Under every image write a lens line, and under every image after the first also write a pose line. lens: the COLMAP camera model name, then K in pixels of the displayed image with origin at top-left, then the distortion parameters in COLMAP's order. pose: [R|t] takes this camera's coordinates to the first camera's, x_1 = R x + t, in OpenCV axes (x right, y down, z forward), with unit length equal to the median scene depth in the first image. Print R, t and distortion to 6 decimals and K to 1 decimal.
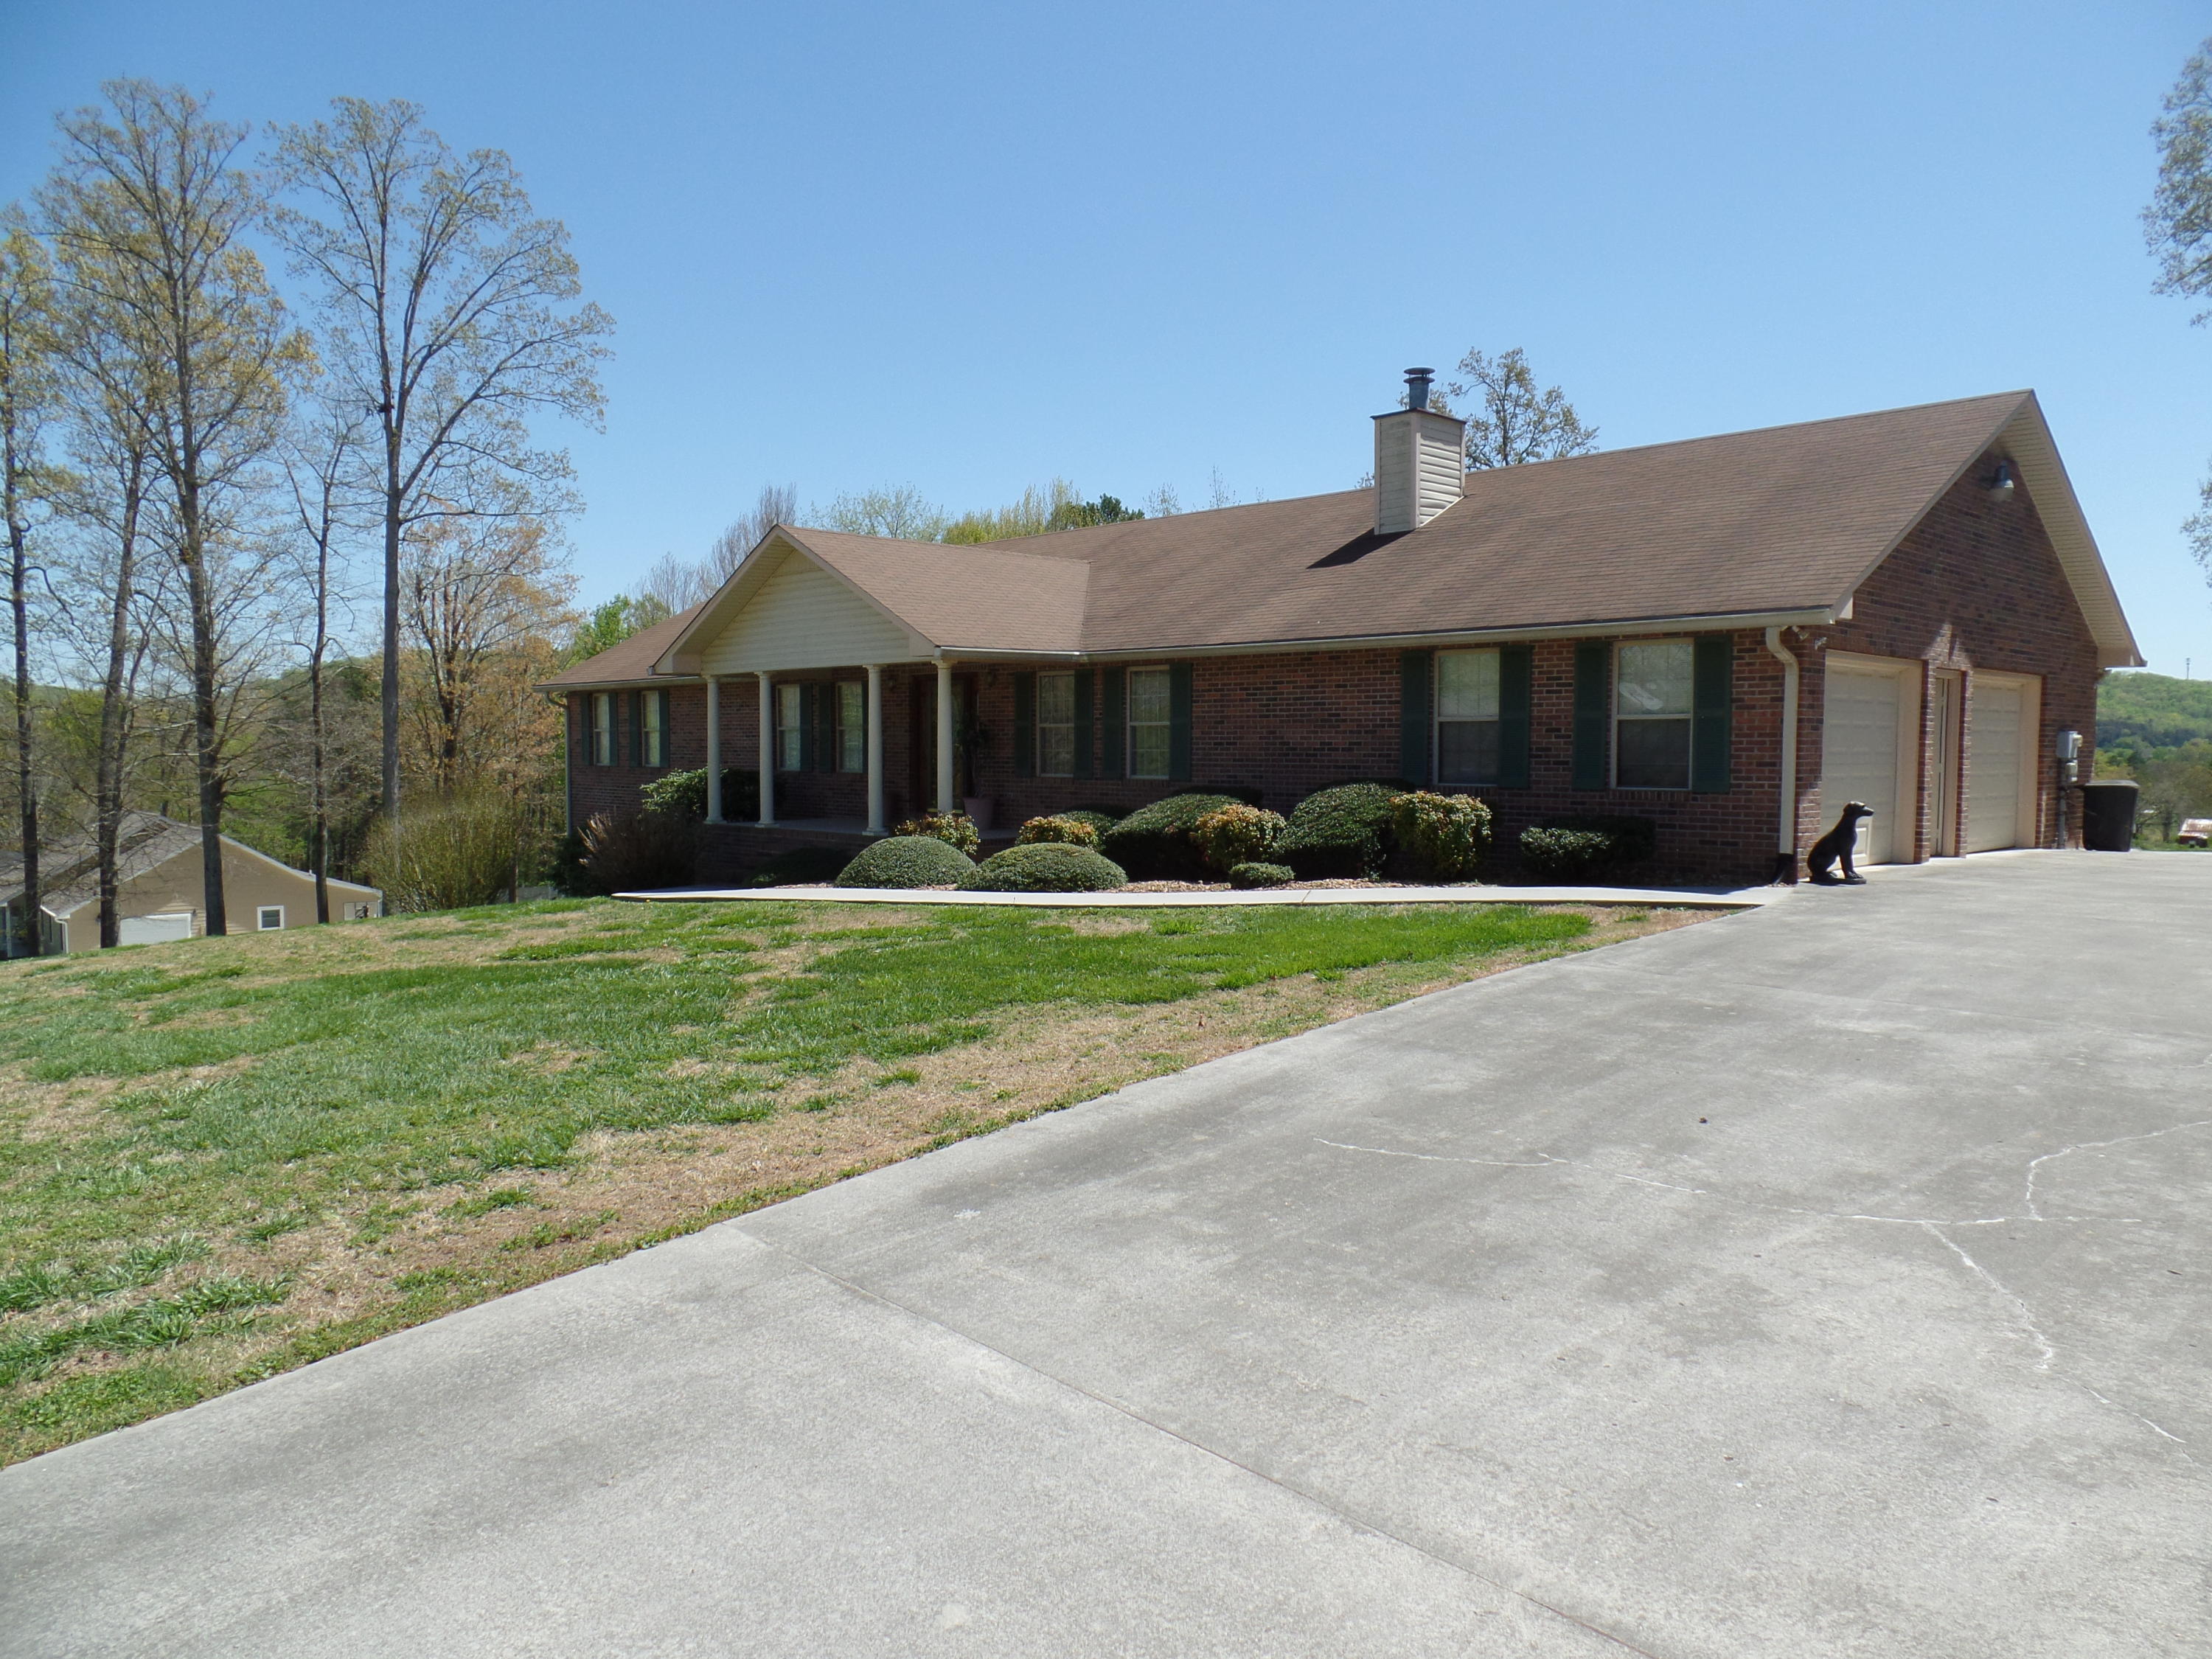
lens RADIAL K [[1506.1, 0, 1111.0], [0, 1506.1, 829.6], [0, 0, 1]] dist [0.007316, -0.010362]
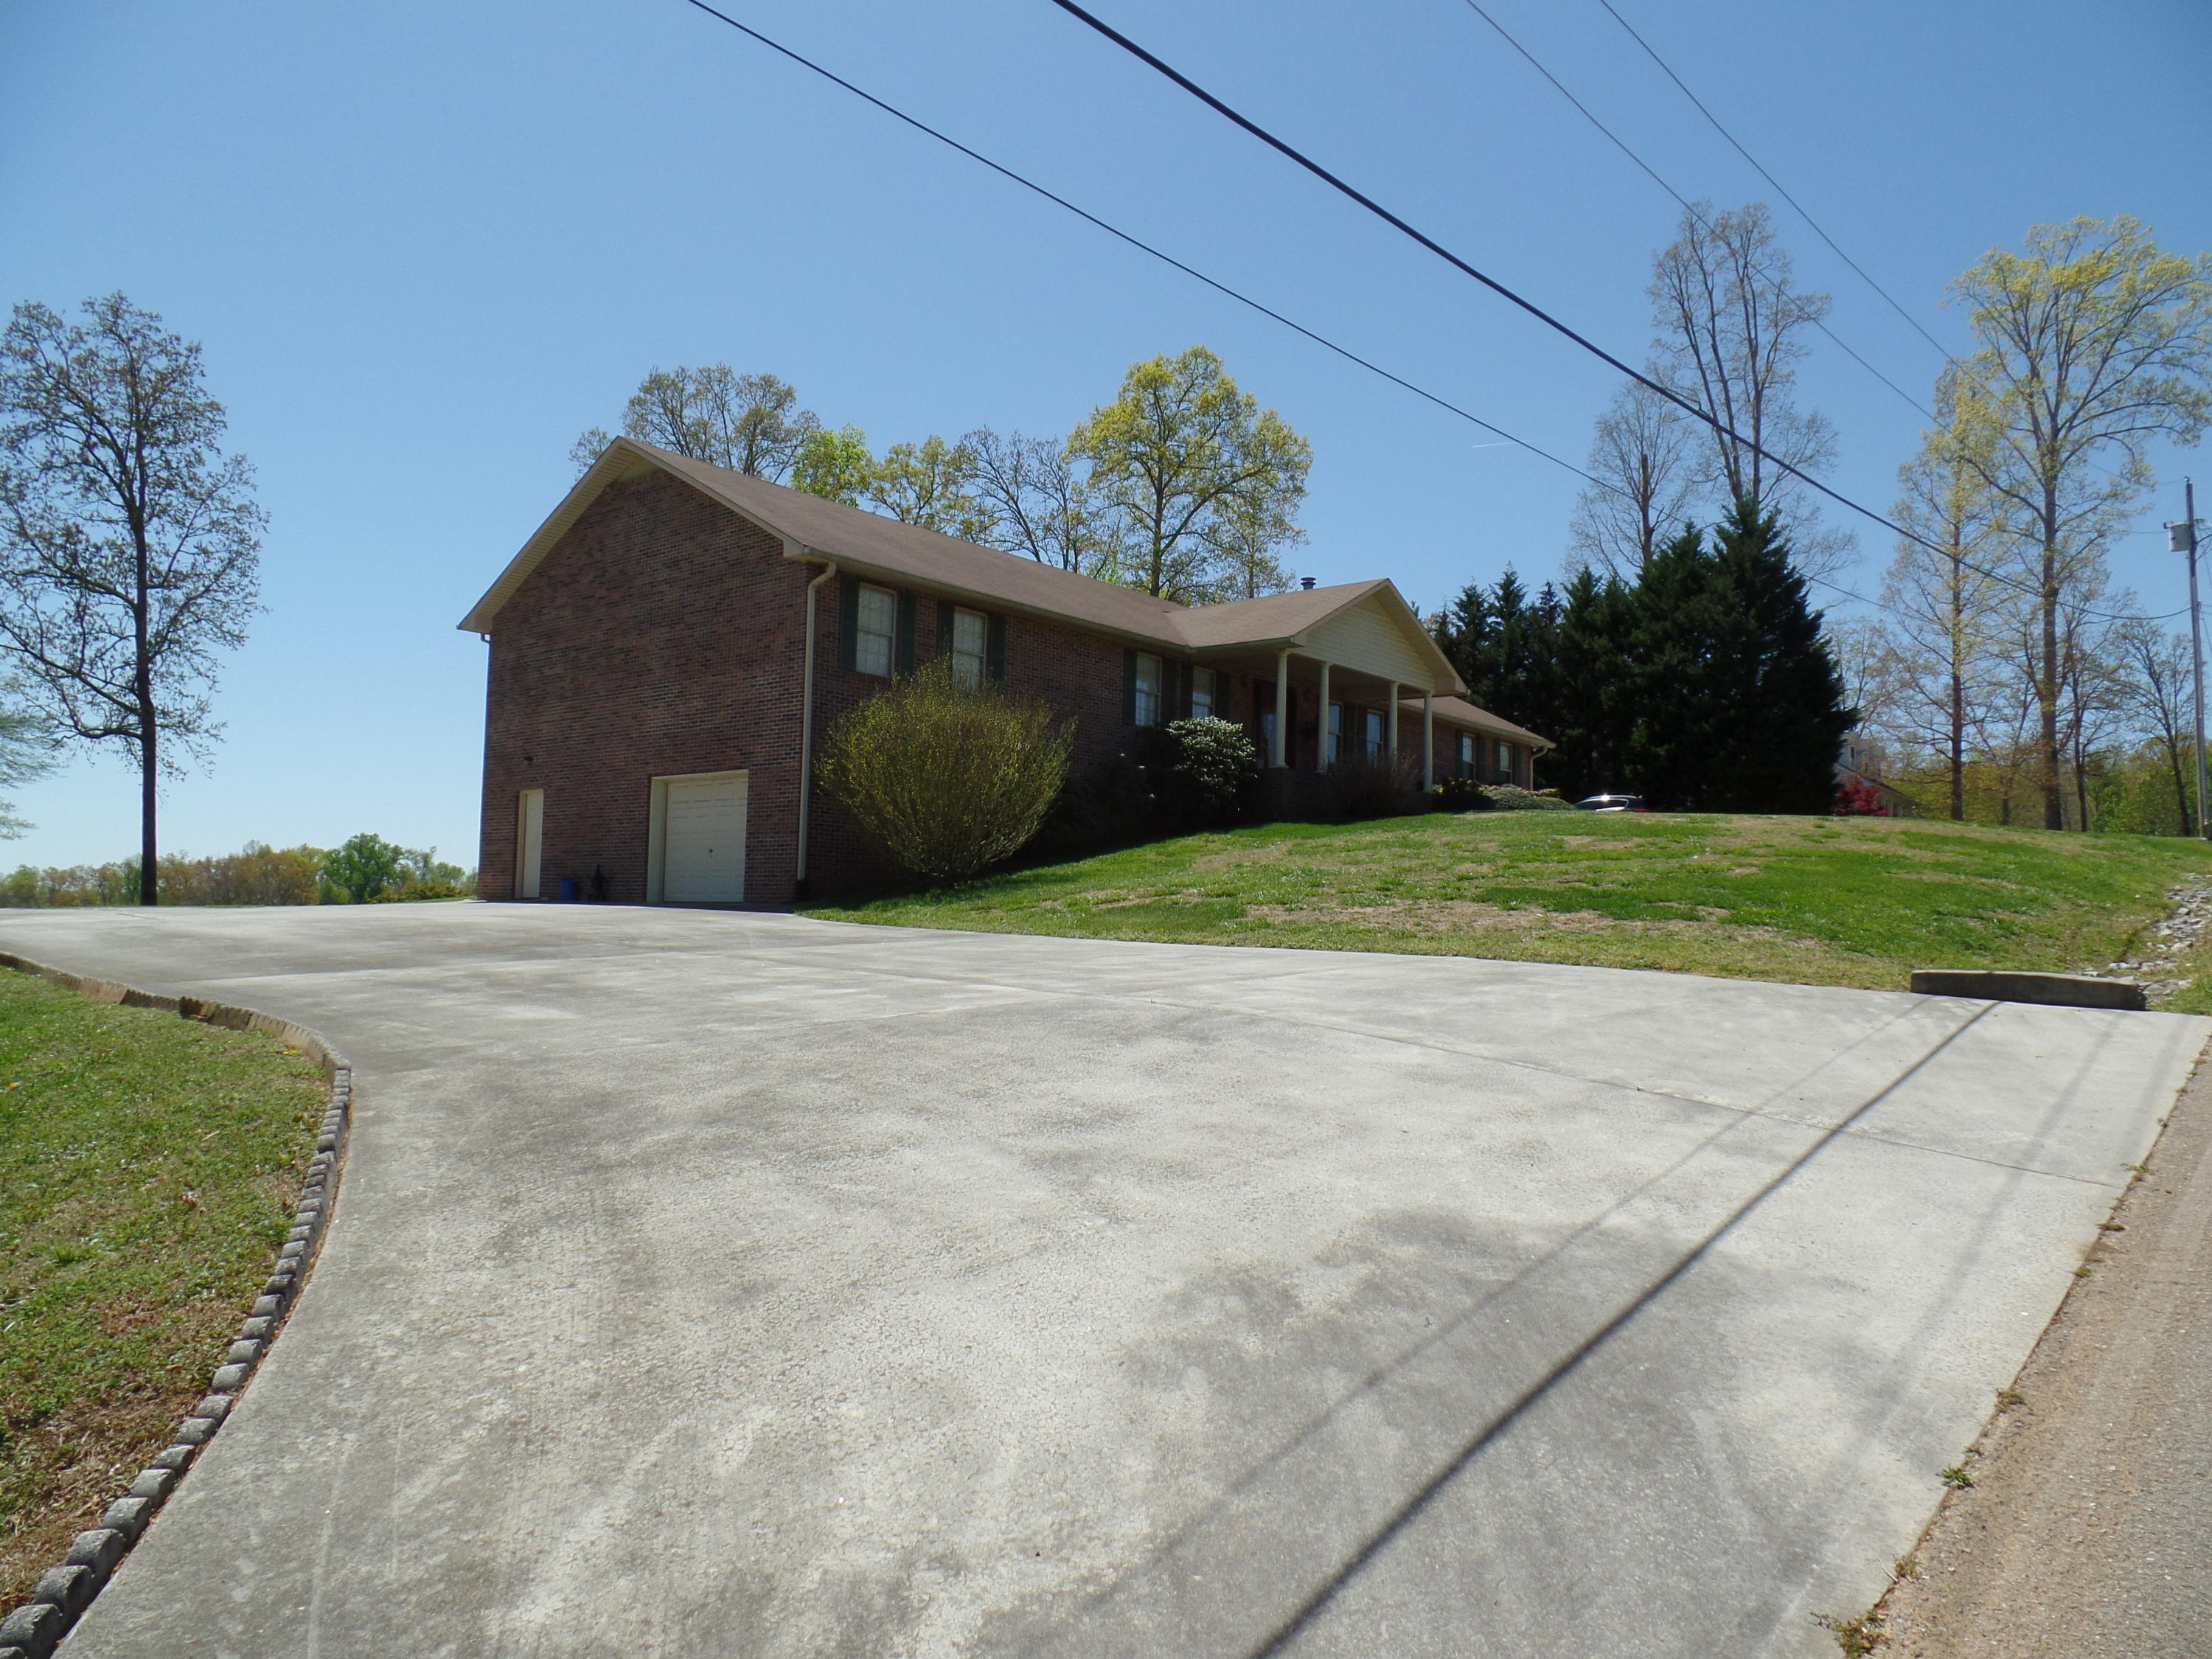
lens RADIAL K [[1506.1, 0, 1111.0], [0, 1506.1, 829.6], [0, 0, 1]] dist [0.007316, -0.010362]
pose [[-0.089992, 0.063822, 0.993896, -1.835133], [0.028529, 0.997700, -0.061483, 0.146873], [-0.995534, 0.022821, -0.091605, 1.553680]]
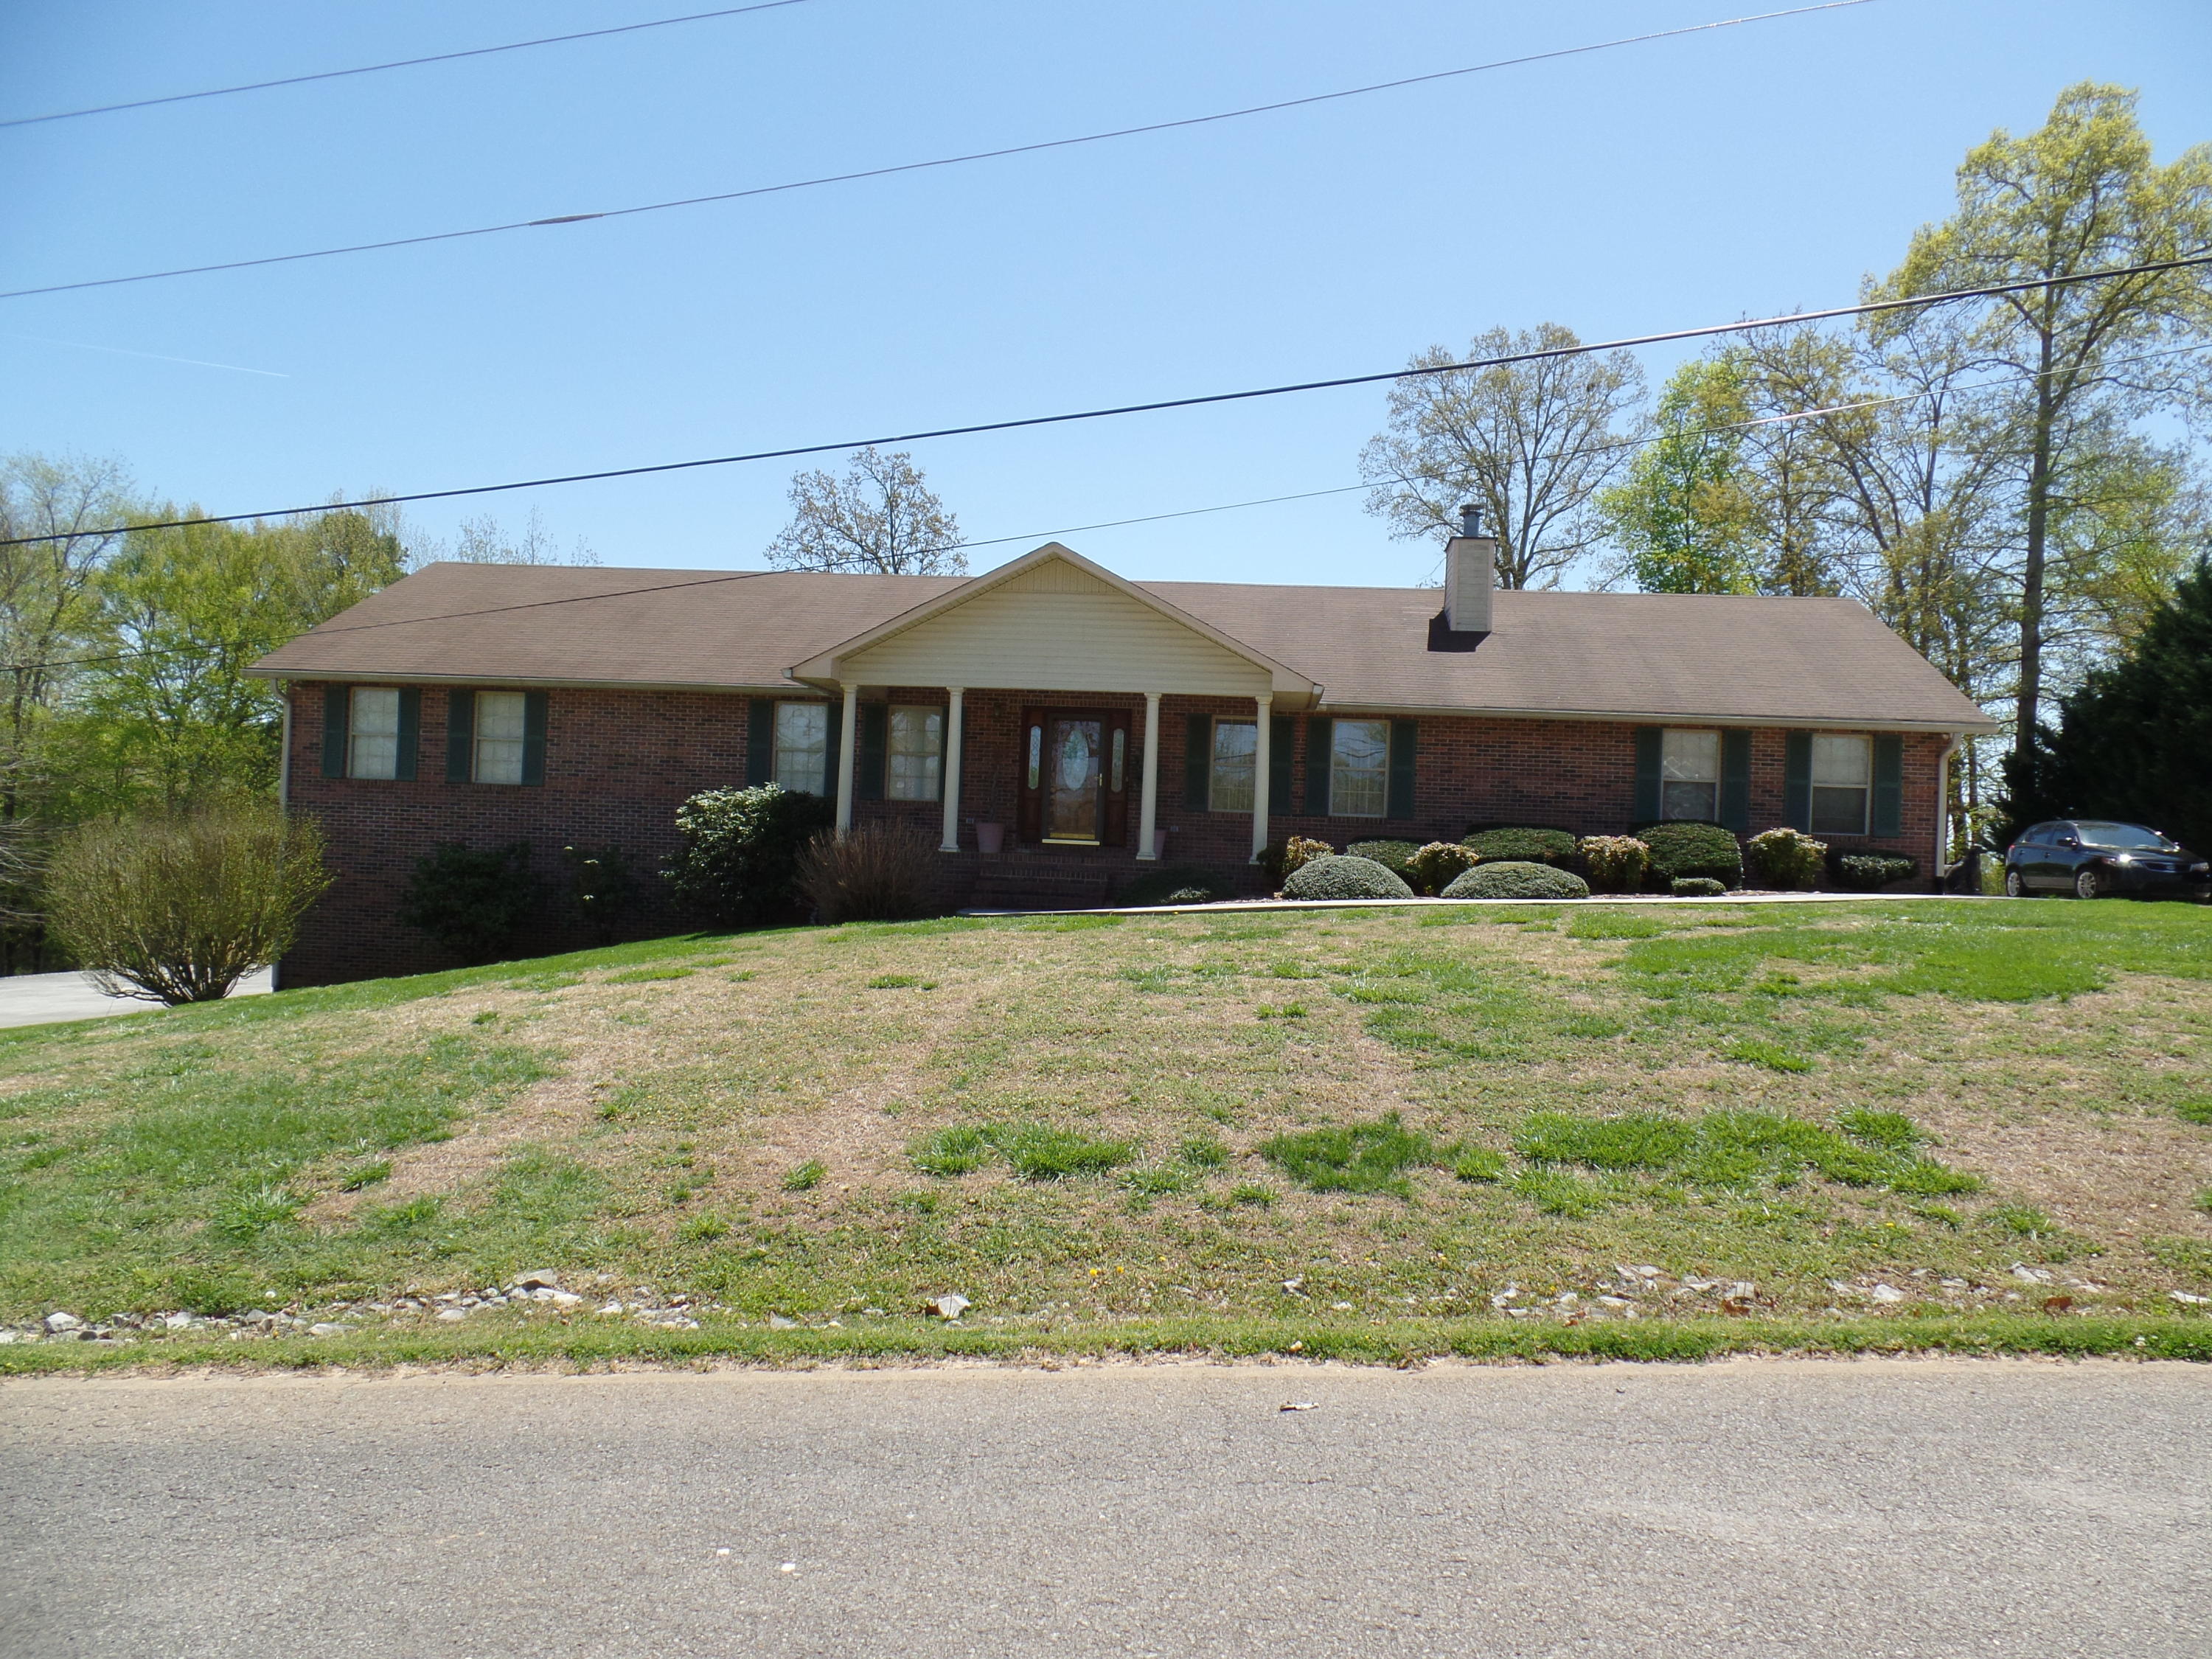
lens RADIAL K [[1509.9, 0, 1106.0], [0, 1509.9, 829.5], [0, 0, 1]] dist [0.002432, -0.004091]
pose [[0.766649, 0.042048, 0.640688, -0.894646], [-0.004706, 0.998195, -0.059878, 0.047899], [-0.642049, 0.042890, 0.765463, 0.249324]]
